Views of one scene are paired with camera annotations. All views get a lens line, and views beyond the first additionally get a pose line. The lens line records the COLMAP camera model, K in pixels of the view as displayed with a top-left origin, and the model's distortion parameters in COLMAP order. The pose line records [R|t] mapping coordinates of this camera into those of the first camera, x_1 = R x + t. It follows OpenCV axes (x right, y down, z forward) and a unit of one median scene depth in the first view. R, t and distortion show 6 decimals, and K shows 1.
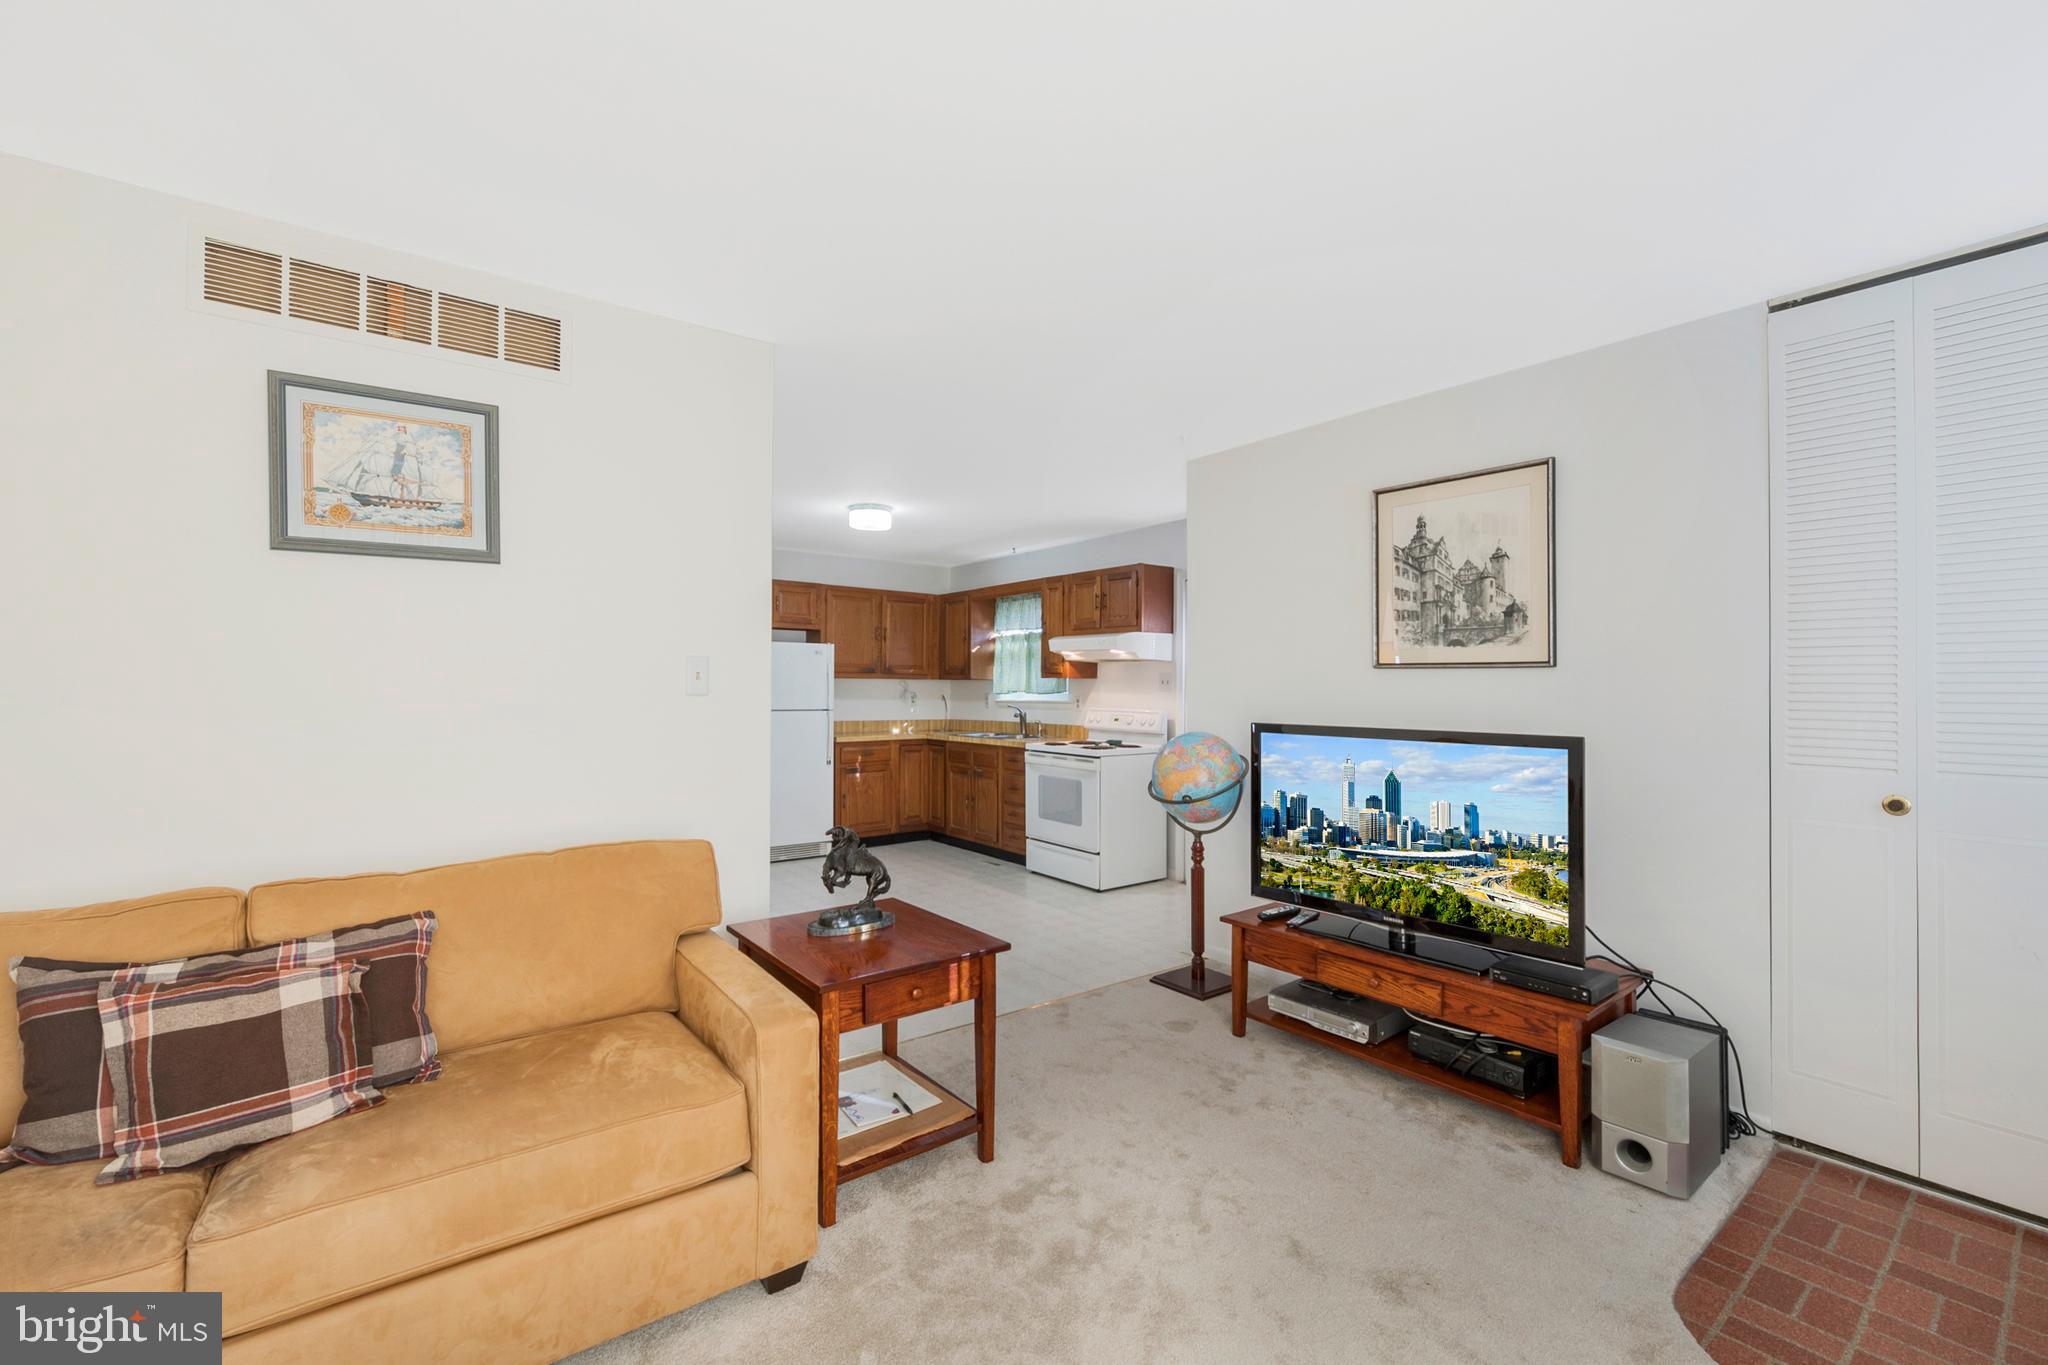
lens RADIAL K [[850.7, 0, 1015.0], [0, 850.7, 678.8], [0, 0, 1]] dist [-0.000698, -0.000840]
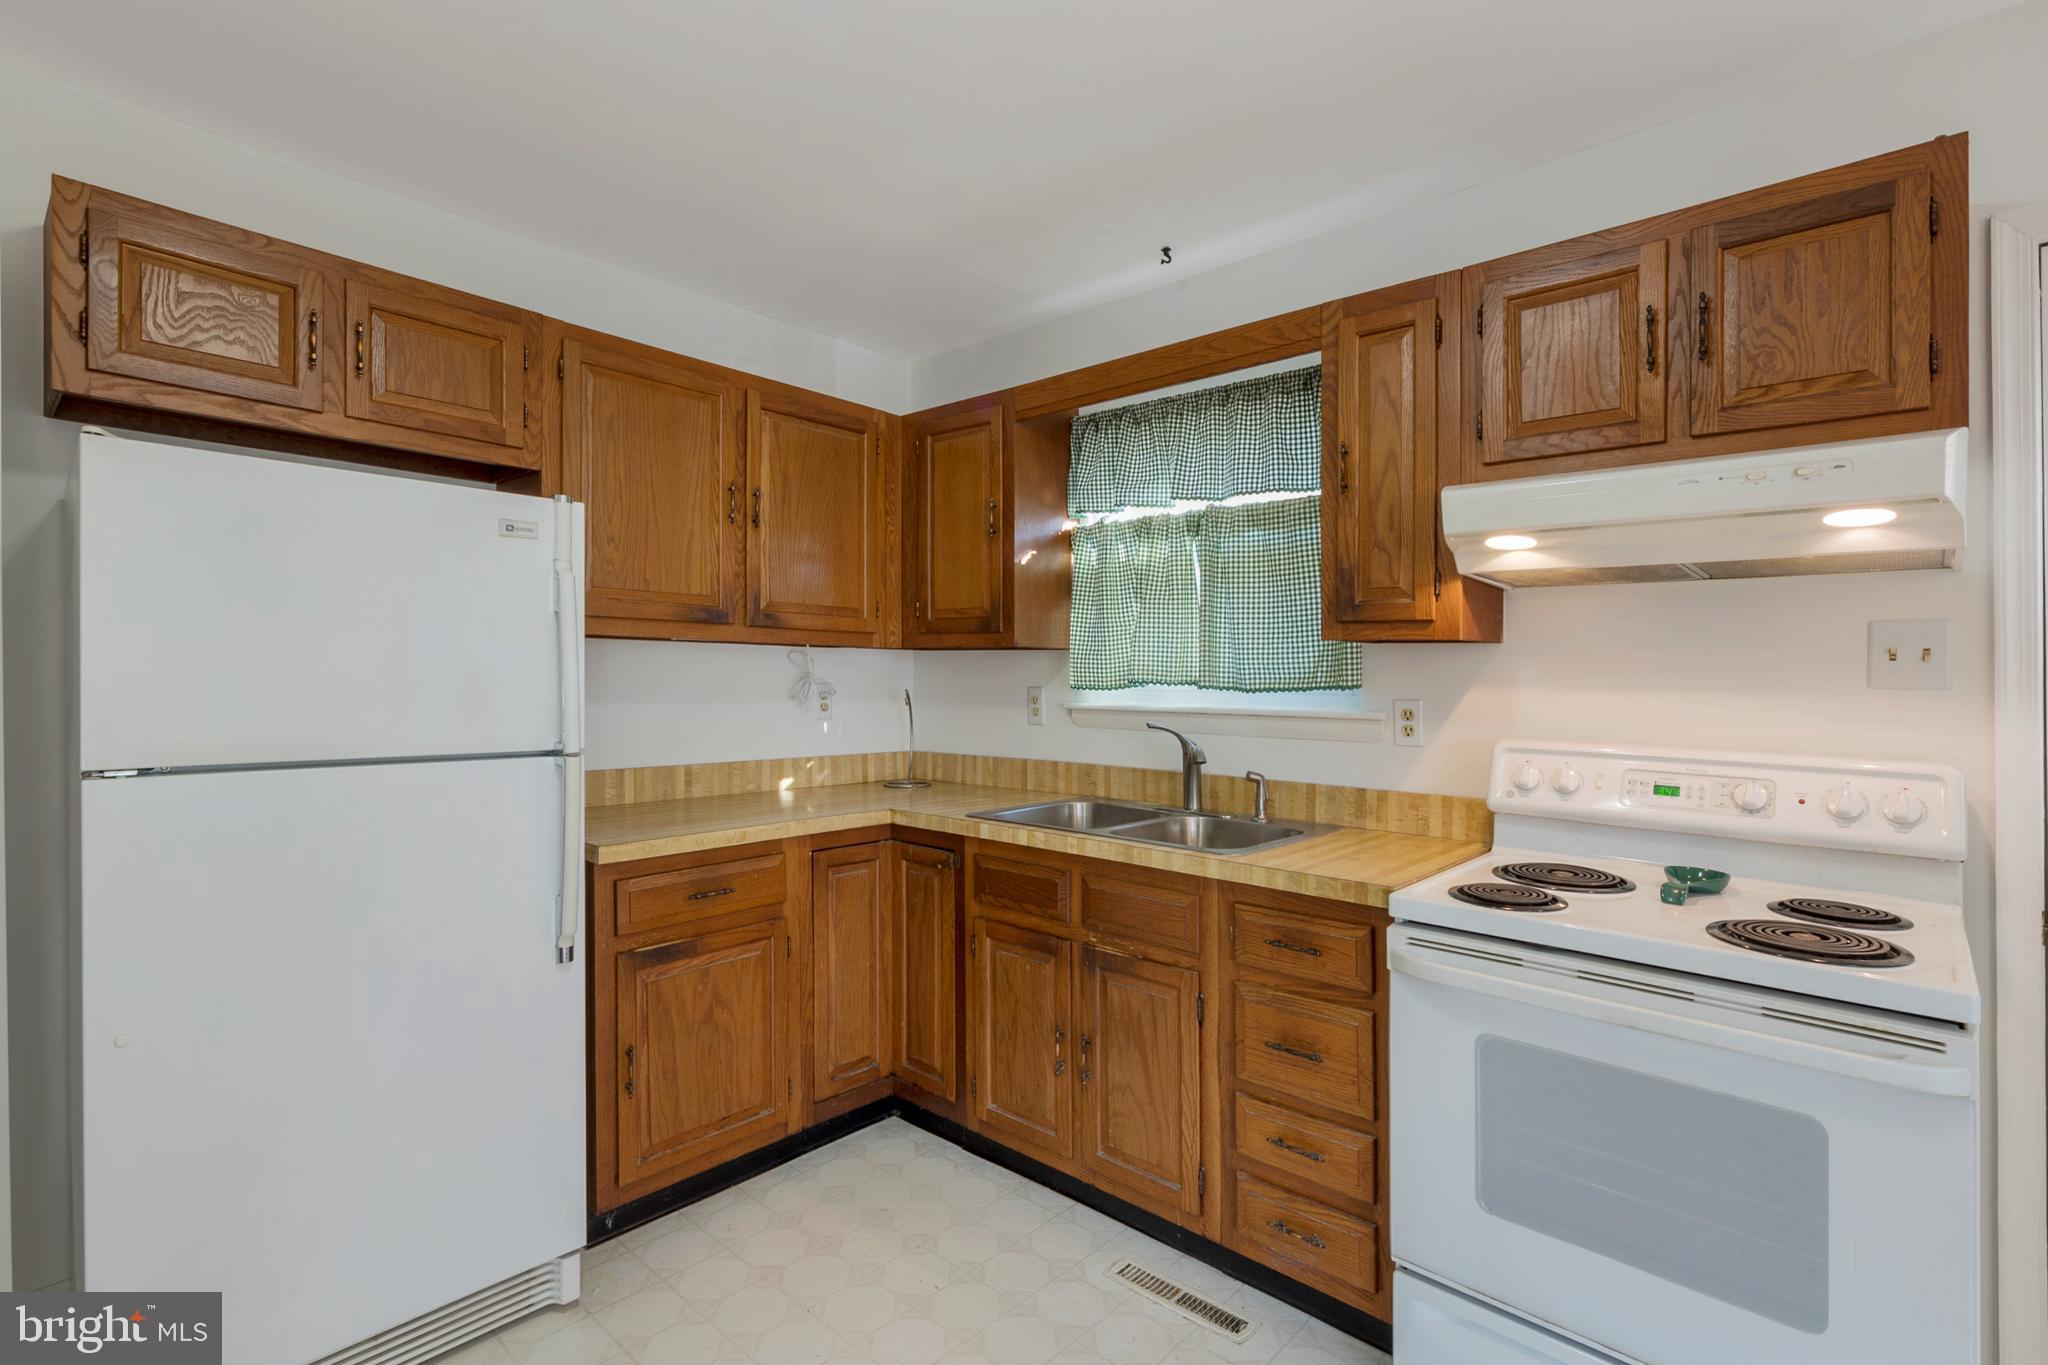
lens RADIAL K [[948.0, 0, 1006.8], [0, 948.0, 690.2], [0, 0, 1]] dist [0.000795, -0.000605]
pose [[0.983652, 0.002484, 0.180063, -0.143511], [-0.007595, 0.999587, 0.027703, 0.008767], [-0.179920, -0.028618, 0.983265, 0.718606]]
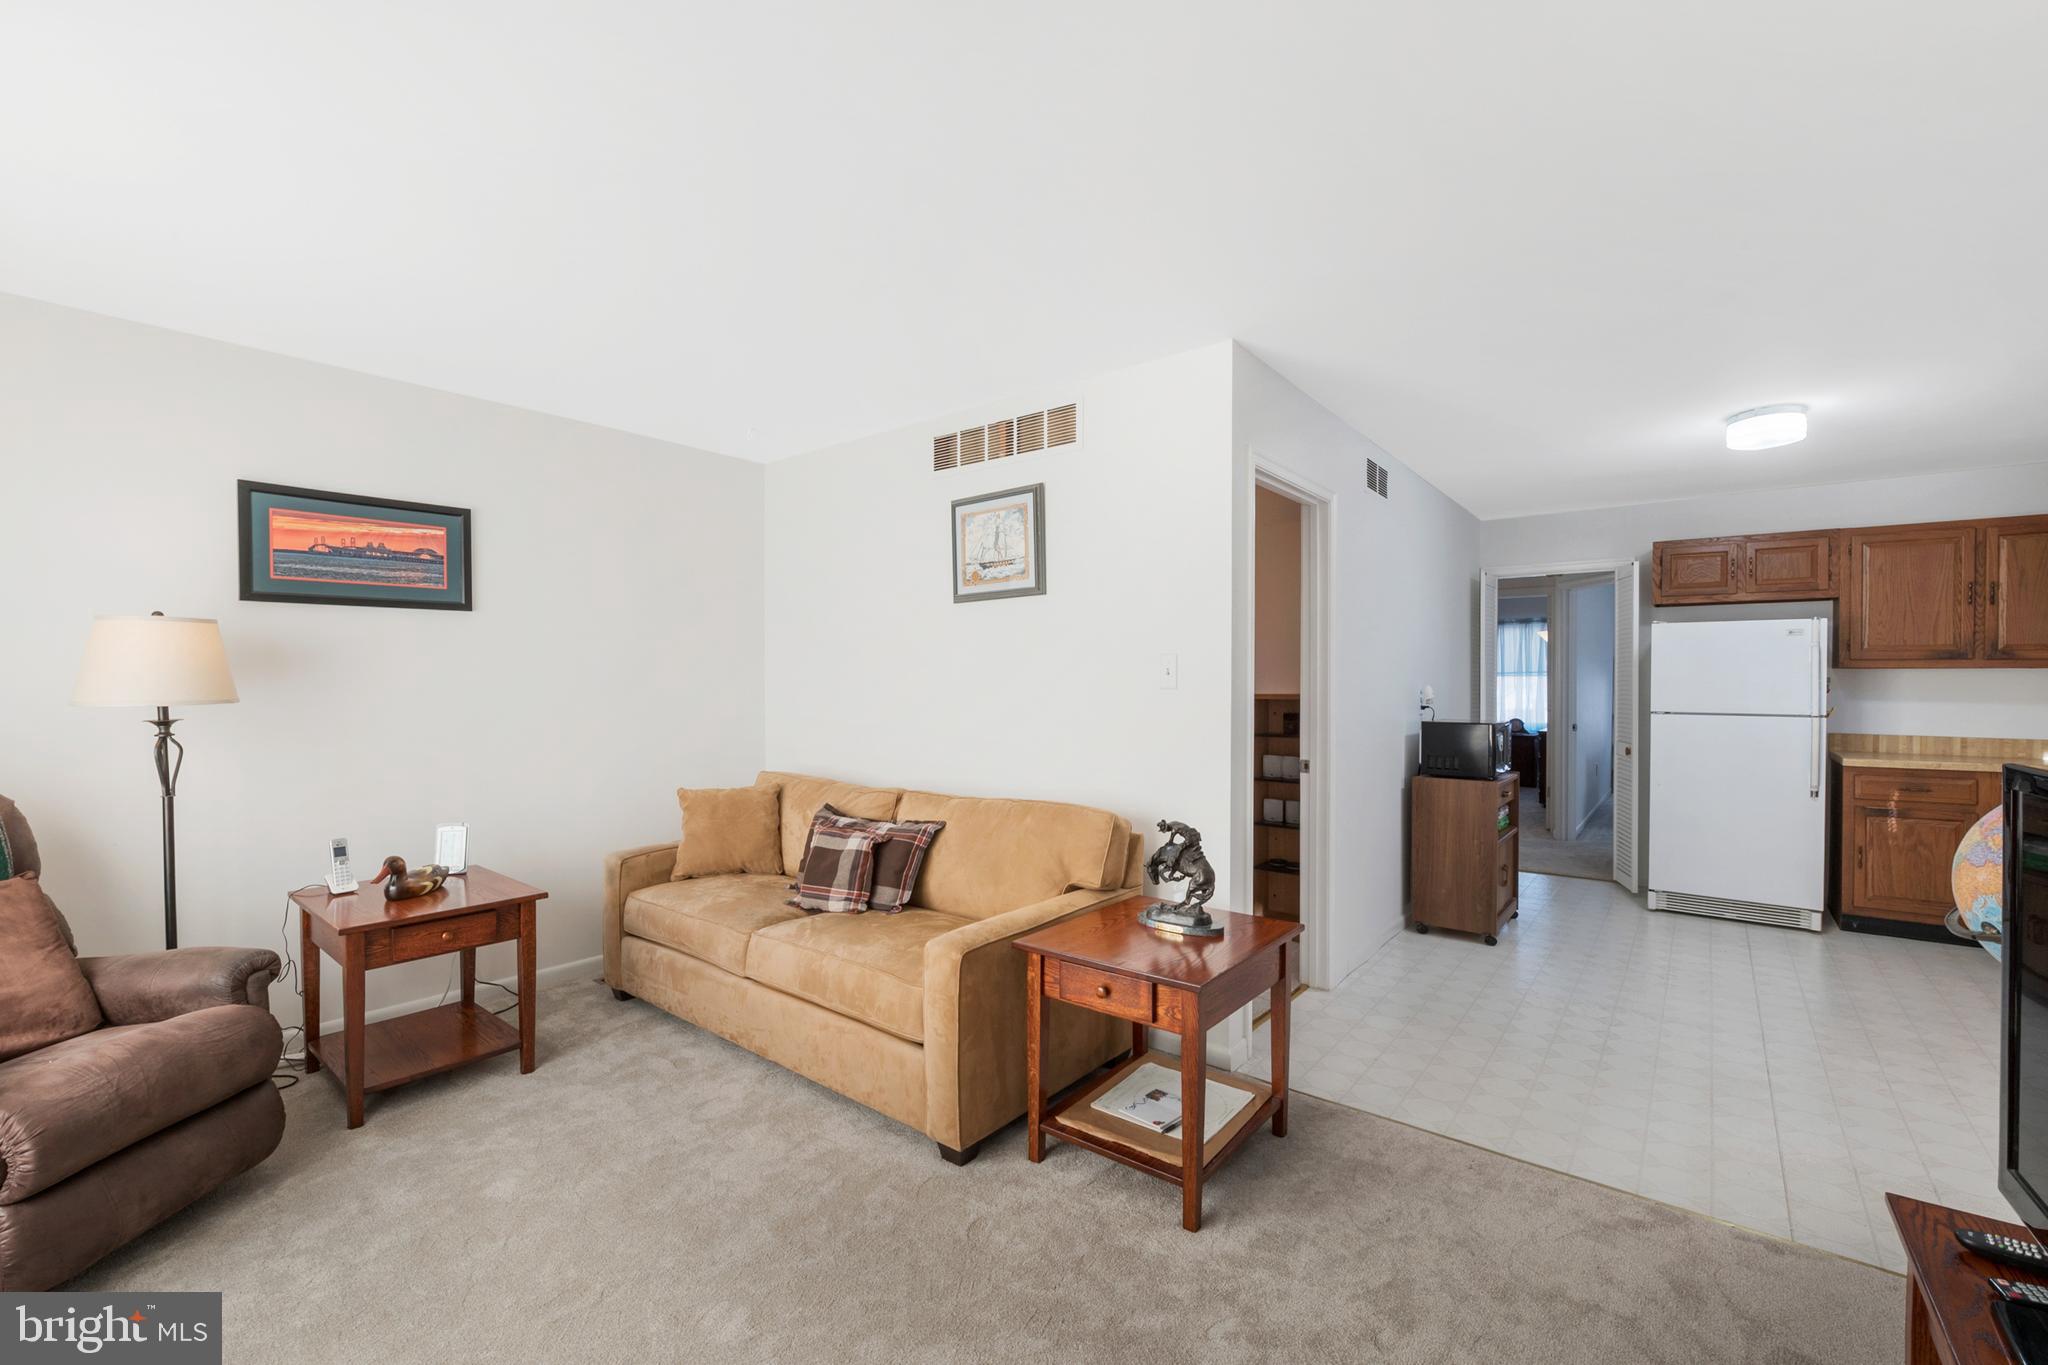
lens RADIAL K [[855.0, 0, 1024.7], [0, 855.0, 683.1], [0, 0, 1]] dist [-0.006874, -0.000290]
pose [[0.249908, -0.002768, -0.968266, 0.287596], [0.010178, 0.999948, -0.000232, 0.004094], [0.968216, -0.009797, 0.249923, 0.235013]]
